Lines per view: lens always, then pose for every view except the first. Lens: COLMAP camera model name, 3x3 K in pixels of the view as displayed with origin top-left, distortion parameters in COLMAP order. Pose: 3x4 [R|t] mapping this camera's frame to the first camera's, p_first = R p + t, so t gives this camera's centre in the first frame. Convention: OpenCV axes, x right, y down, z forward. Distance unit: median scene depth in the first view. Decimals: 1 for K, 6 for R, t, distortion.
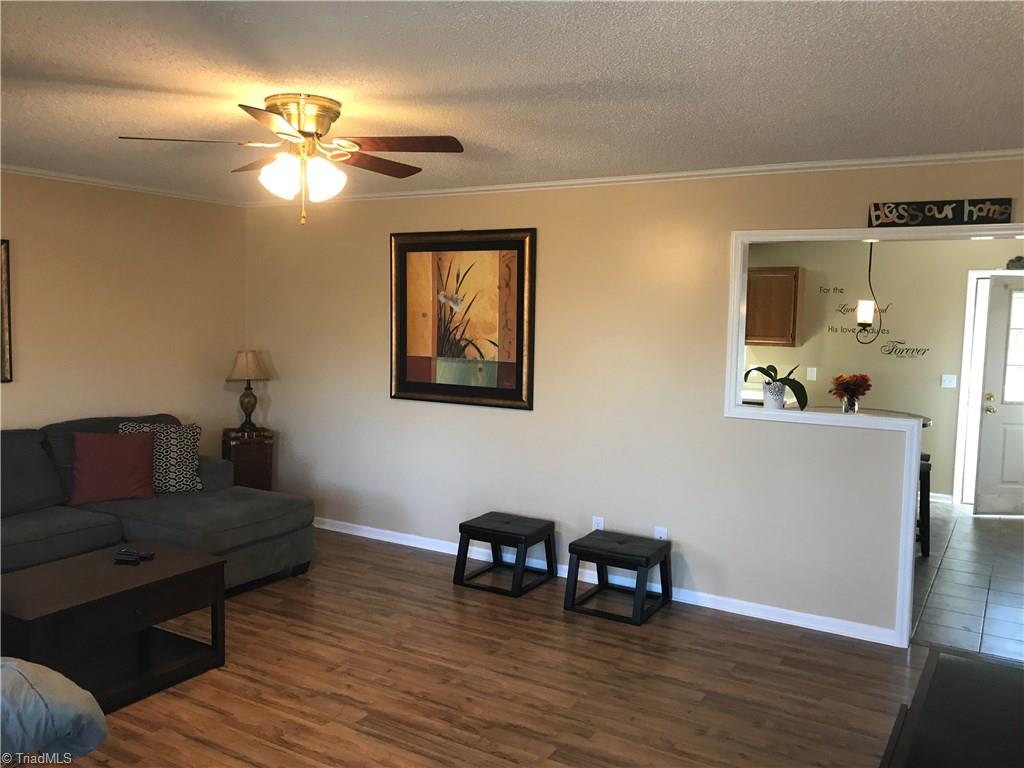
lens RADIAL K [[854.1, 0, 512.0], [0, 854.1, 384.0], [0, 0, 1]] dist [0.027619, -0.000797]
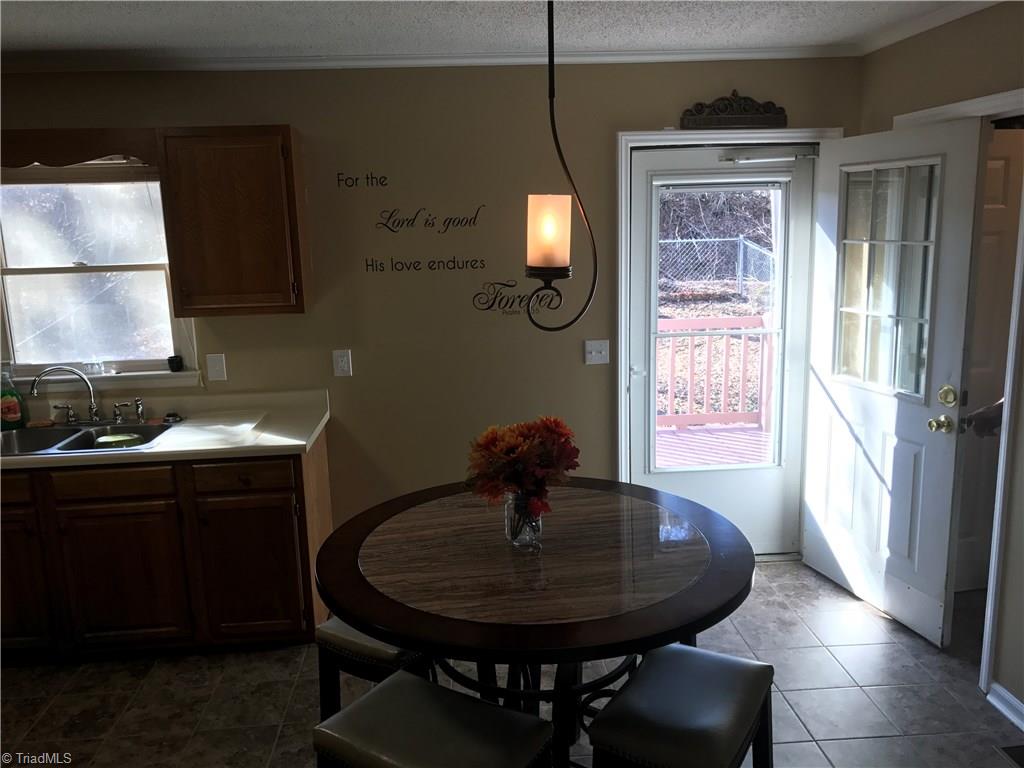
lens RADIAL K [[854.1, 0, 512.0], [0, 854.1, 384.0], [0, 0, 1]] dist [0.027619, -0.000797]
pose [[0.818782, -0.154971, 0.552792, 0.132706], [0.097302, 0.986408, 0.132411, -0.043522], [-0.565798, -0.054628, 0.822732, 0.453893]]
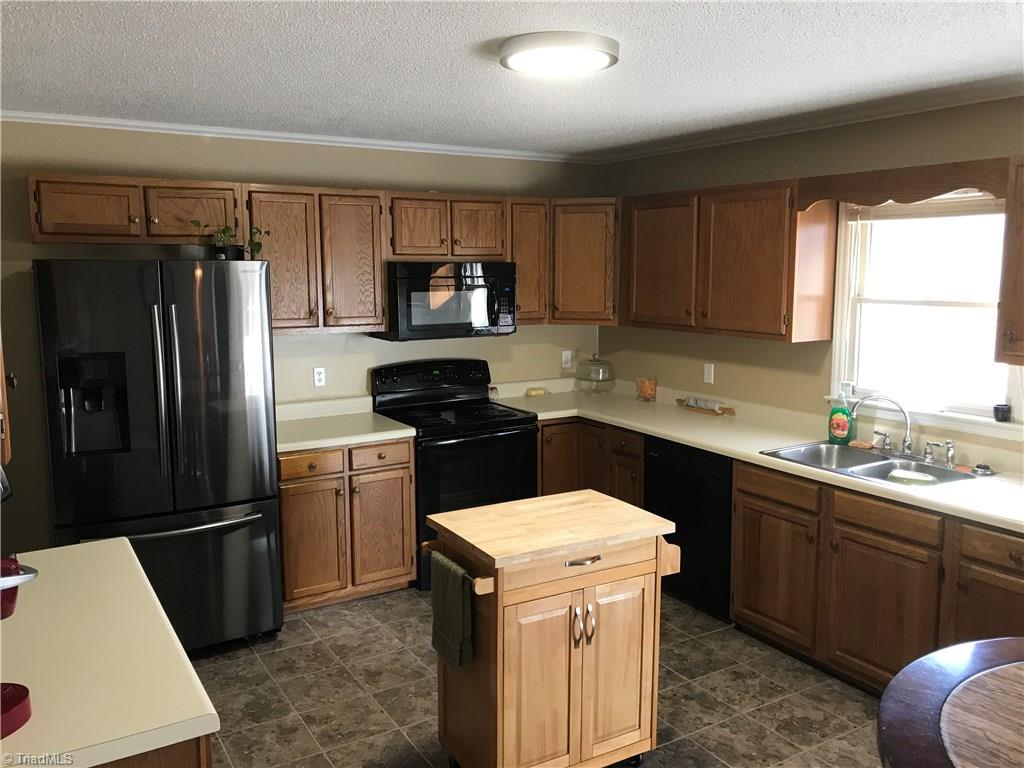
lens RADIAL K [[854.1, 0, 512.0], [0, 854.1, 384.0], [0, 0, 1]] dist [0.027619, -0.000797]
pose [[0.887457, 0.040395, -0.459116, 0.201173], [-0.016558, 0.998303, 0.055829, -0.044132], [0.460592, -0.041944, 0.886620, 0.454557]]
